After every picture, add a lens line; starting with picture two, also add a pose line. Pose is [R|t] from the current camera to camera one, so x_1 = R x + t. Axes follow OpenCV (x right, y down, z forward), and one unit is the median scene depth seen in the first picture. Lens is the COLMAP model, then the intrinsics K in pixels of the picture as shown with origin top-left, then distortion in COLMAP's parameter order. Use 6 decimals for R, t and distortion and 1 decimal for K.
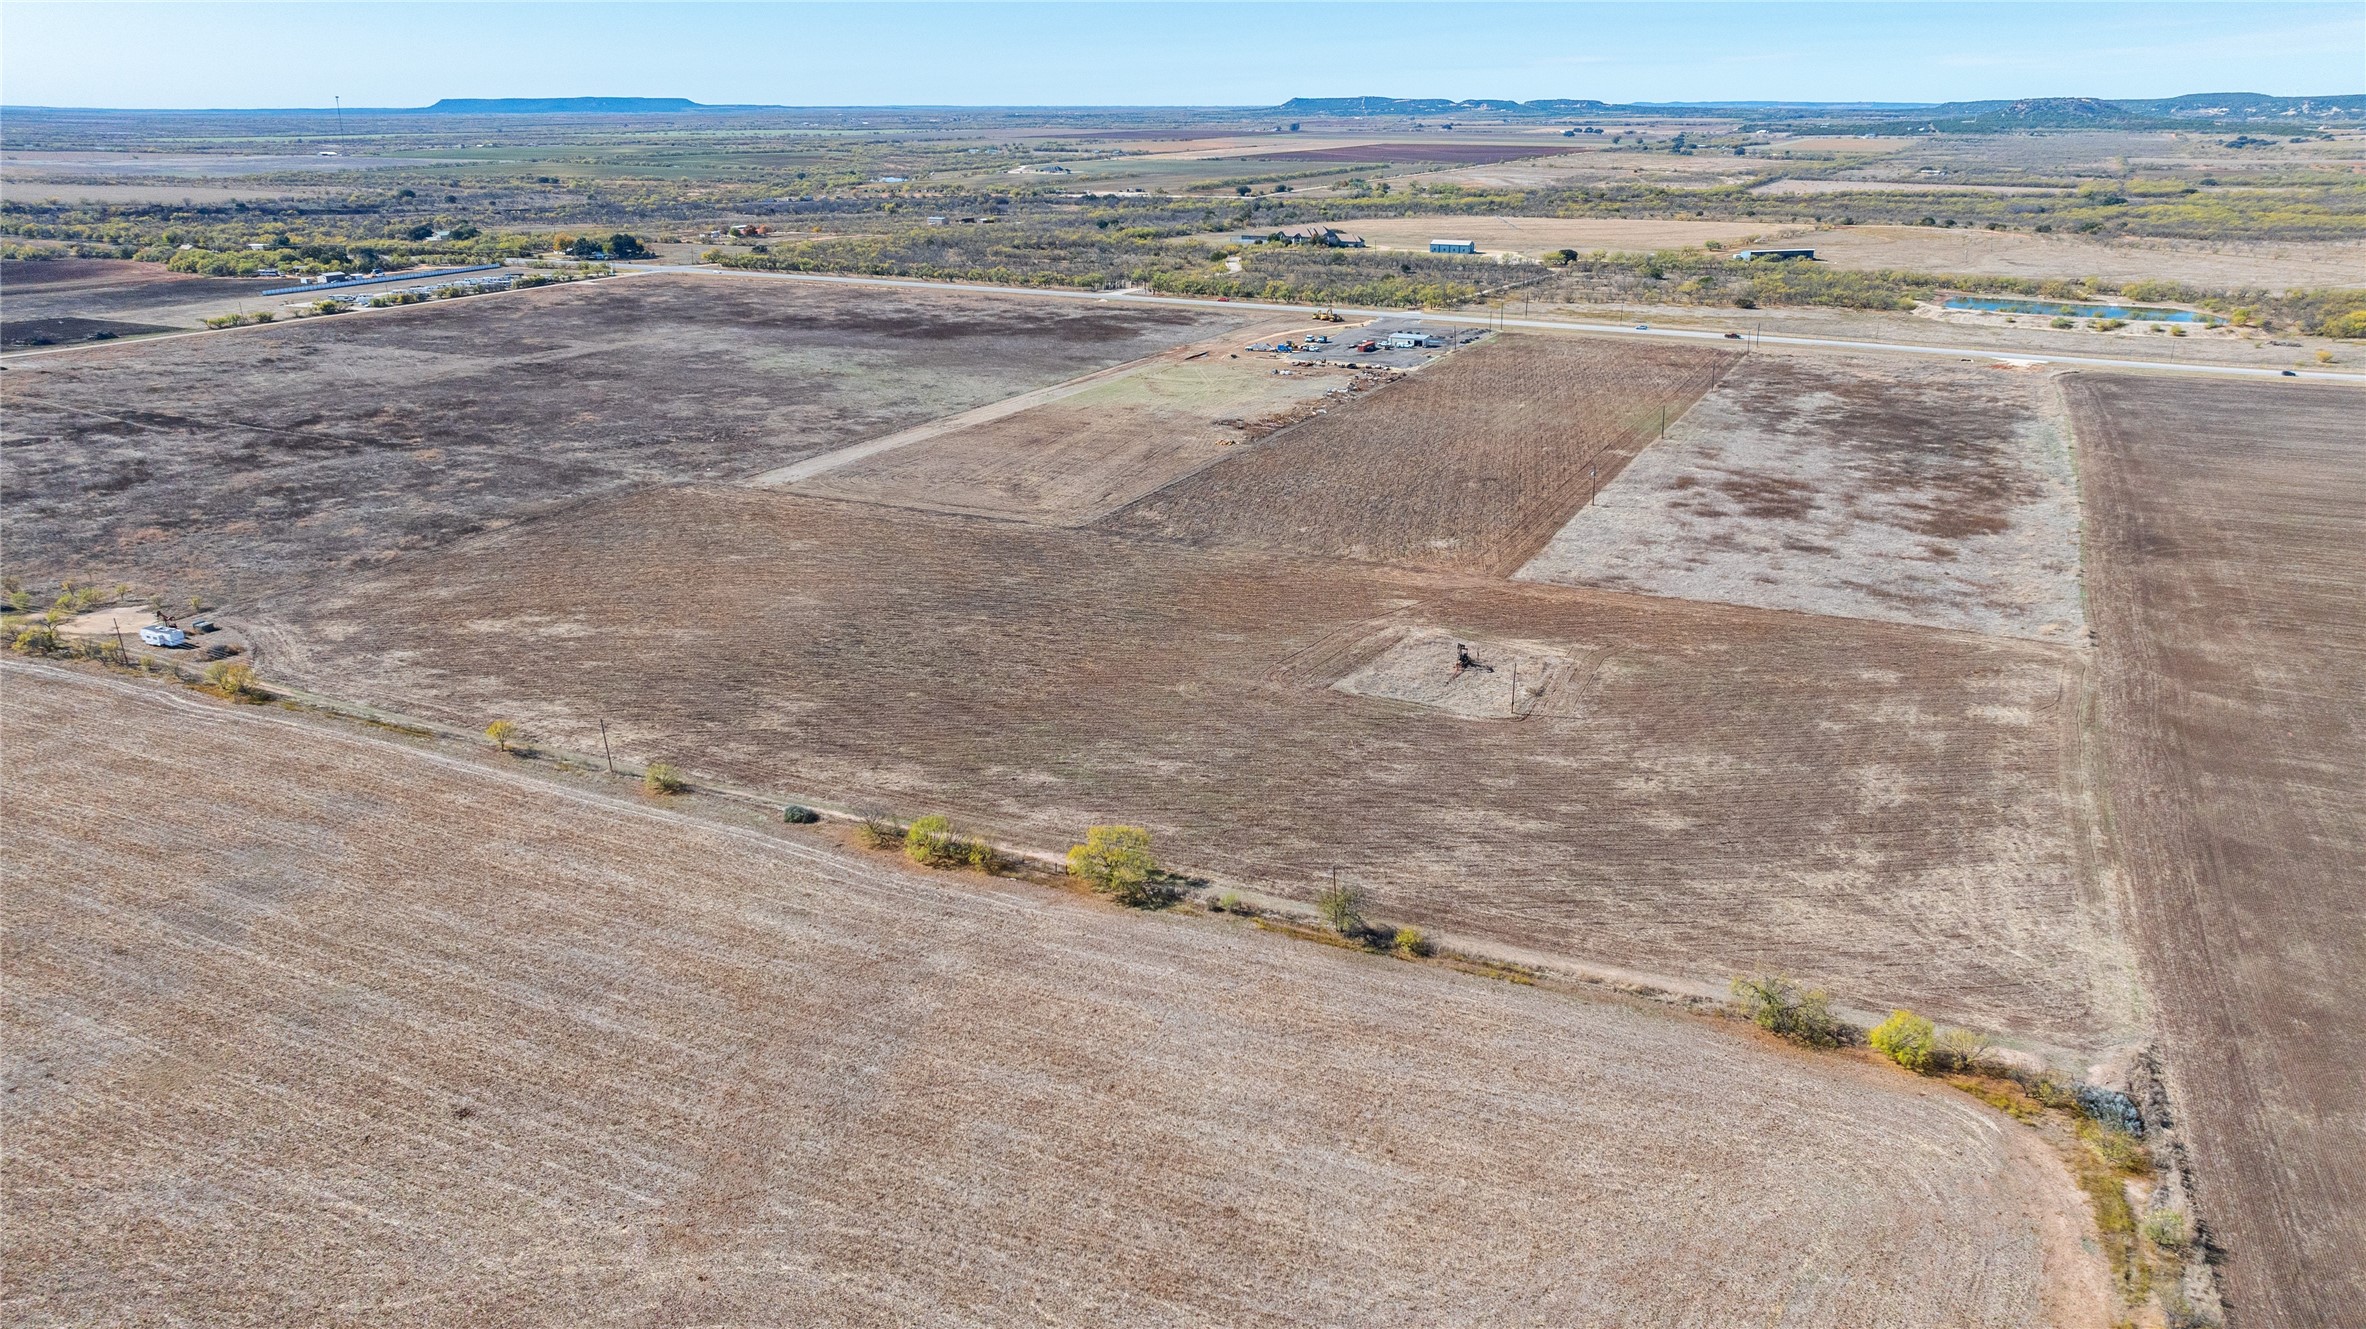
lens RADIAL K [[1666.6, 0, 1196.0], [0, 1666.6, 657.1], [0, 0, 1]] dist [-0.030269, 0.030311]
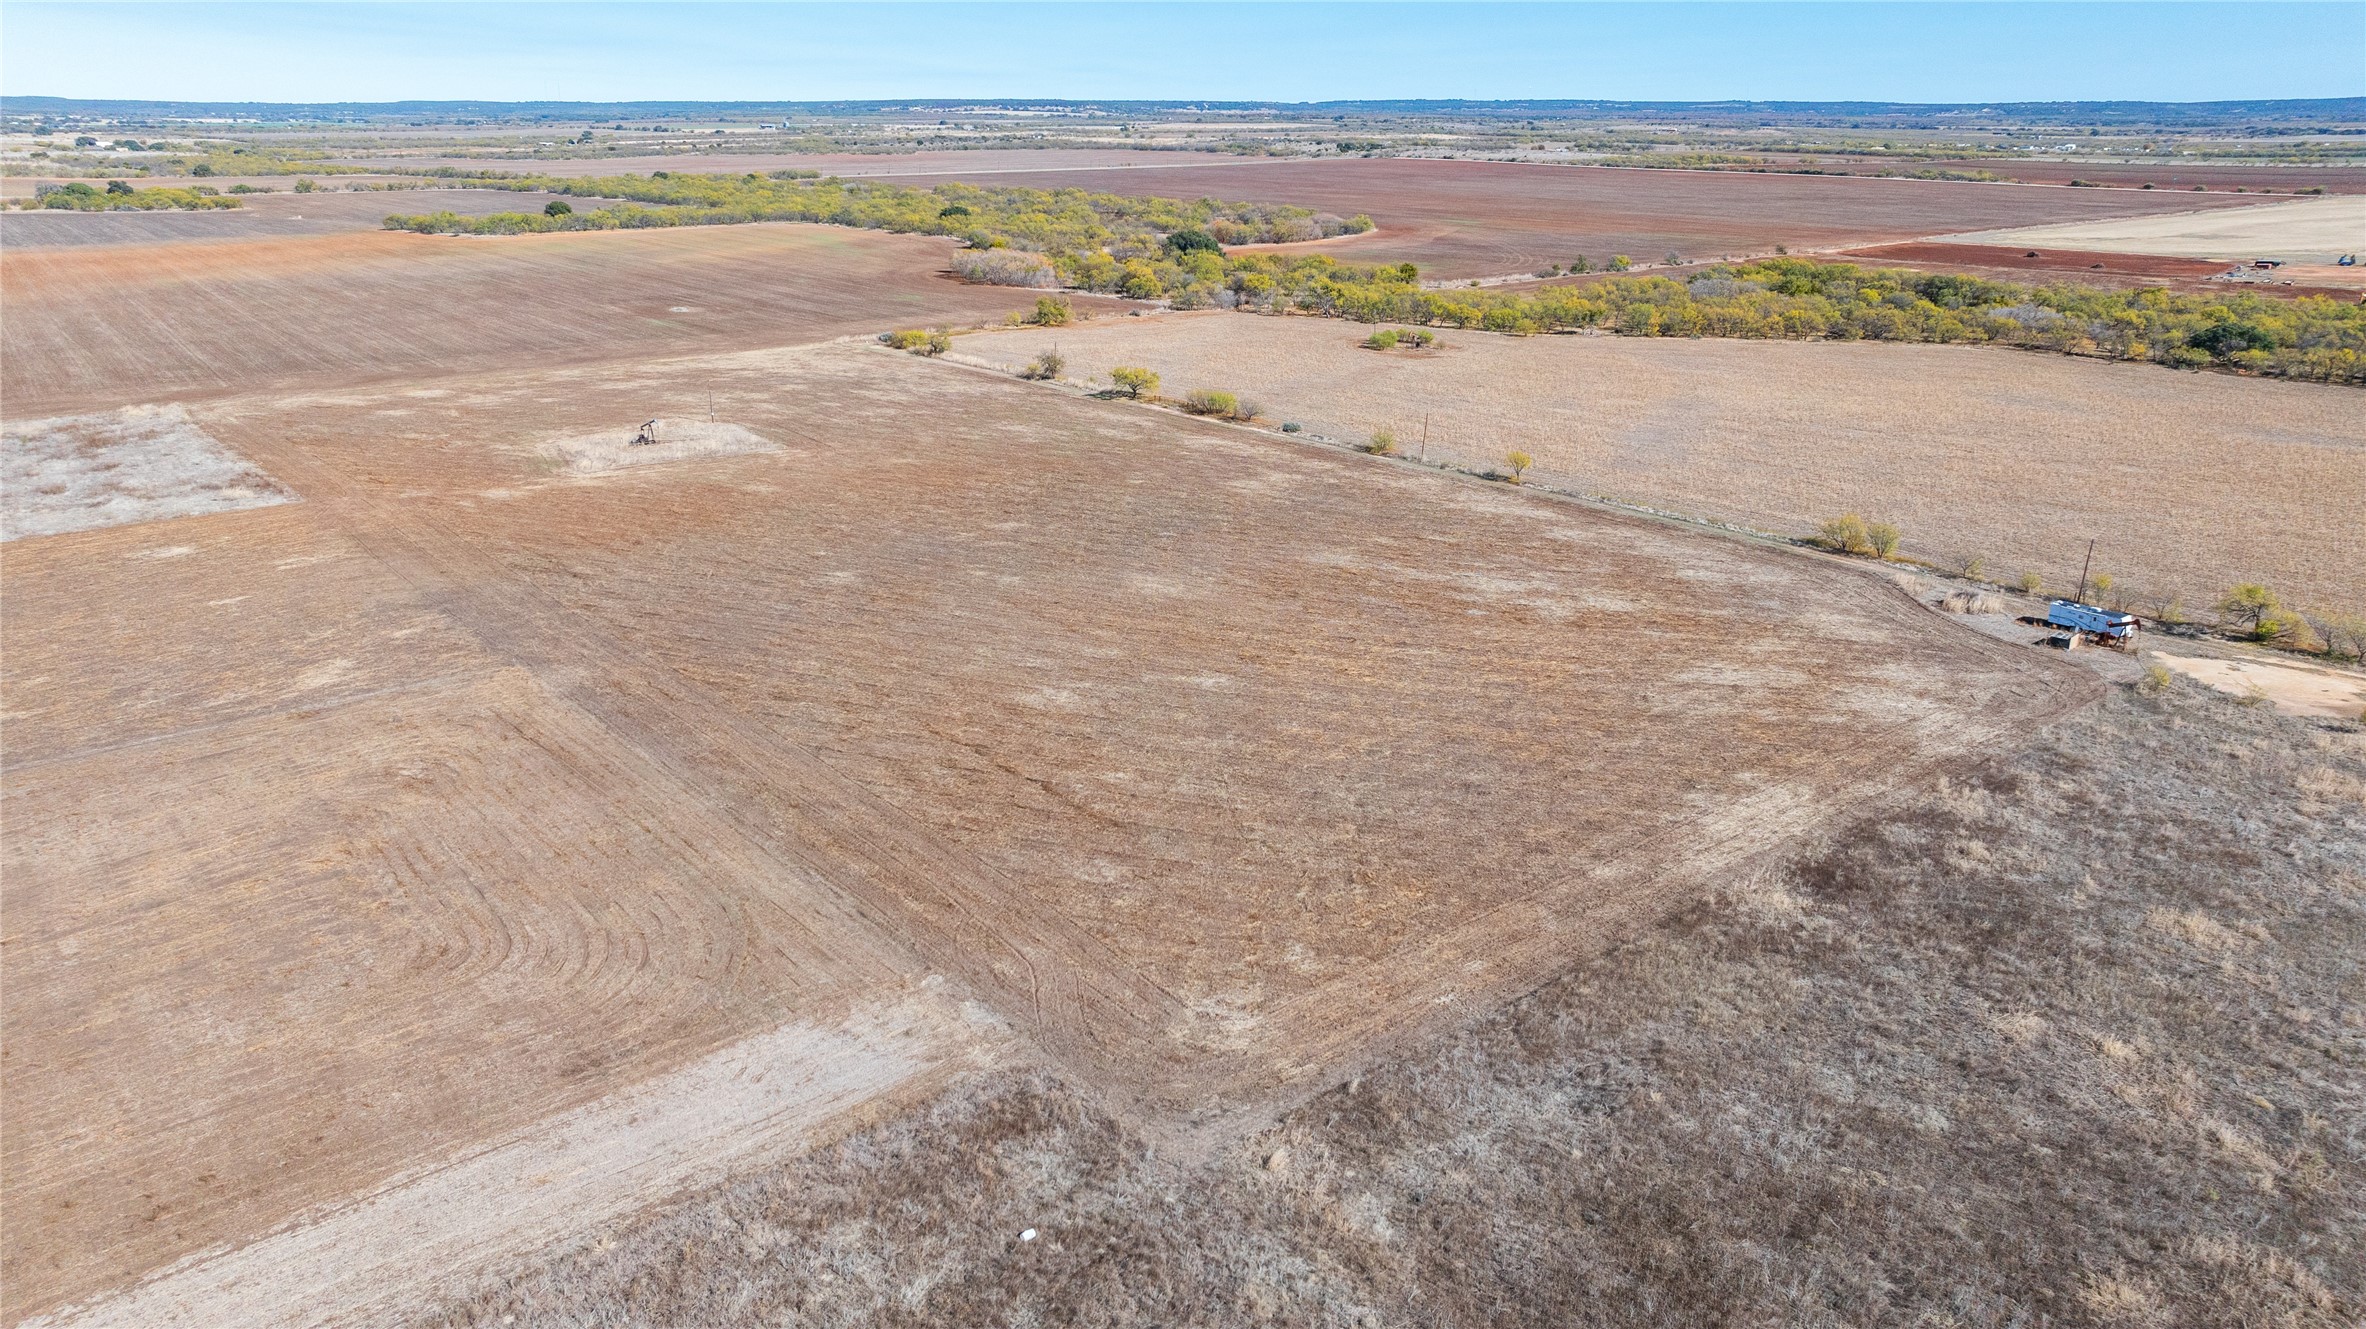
lens RADIAL K [[1666.6, 0, 1196.0], [0, 1666.6, 657.1], [0, 0, 1]] dist [-0.030269, 0.030311]
pose [[-0.906949, -0.135335, 0.398908, -0.532298], [0.131114, 0.809250, 0.572646, -0.396918], [-0.400315, 0.571664, -0.716204, 1.520502]]
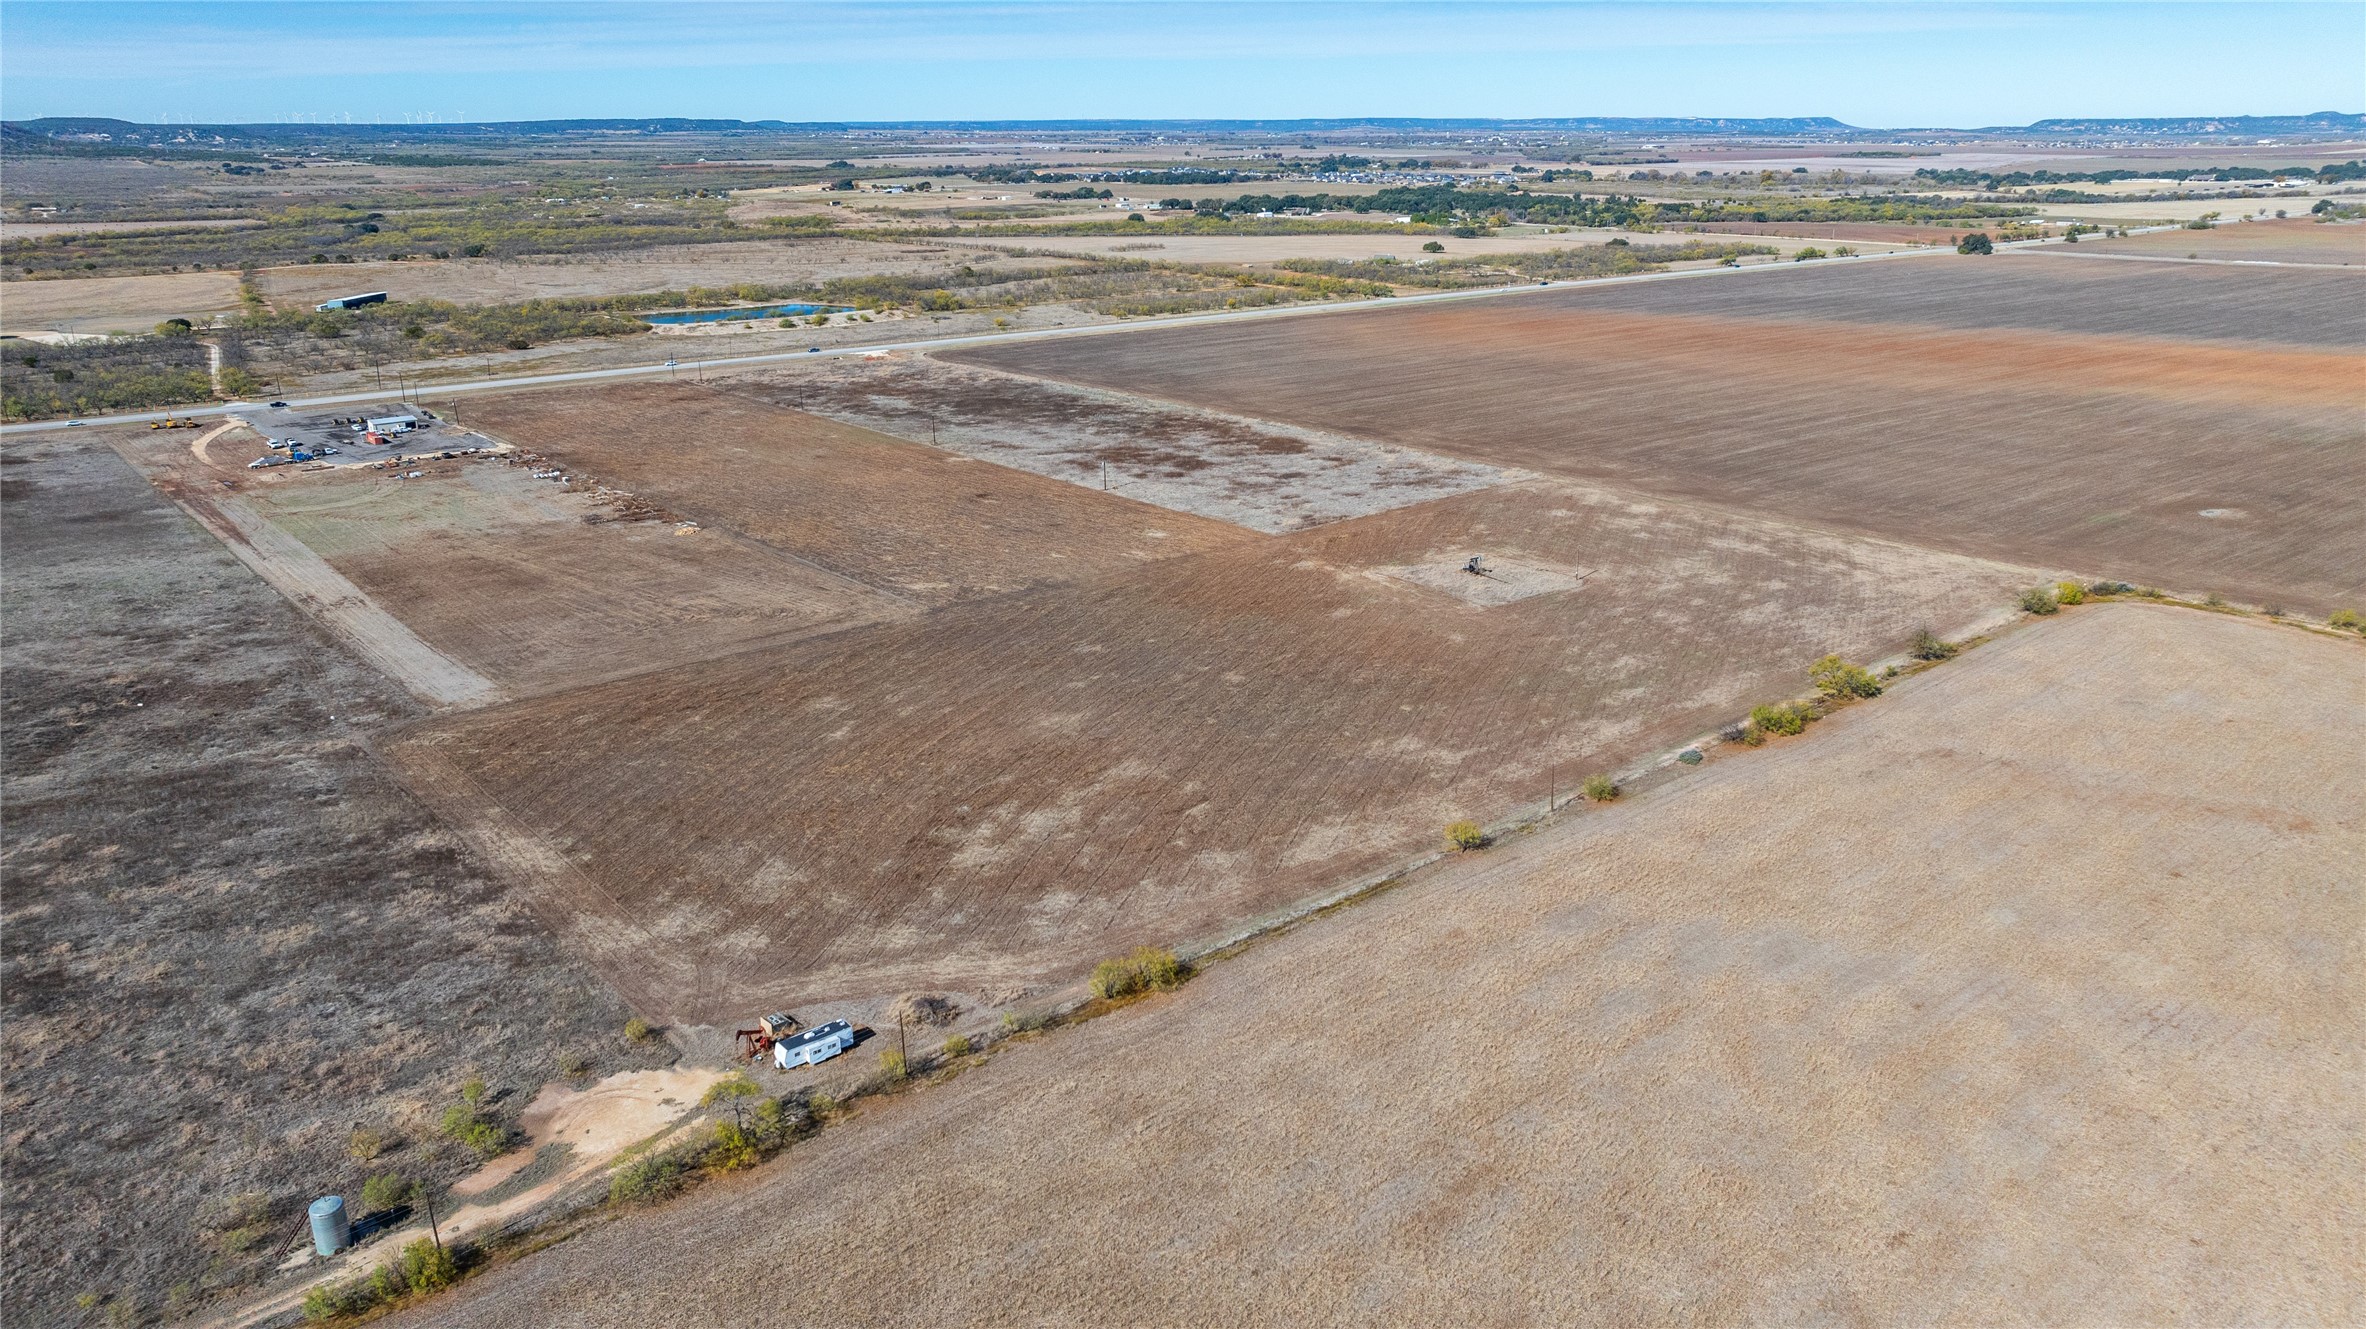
lens RADIAL K [[1666.6, 0, 1196.0], [0, 1666.6, 657.1], [0, 0, 1]] dist [-0.030269, 0.030311]
pose [[0.410582, -0.284053, 0.866451, -1.004455], [0.294869, 0.940543, 0.168614, -0.201819], [-0.862829, 0.186260, 0.469928, 0.518359]]
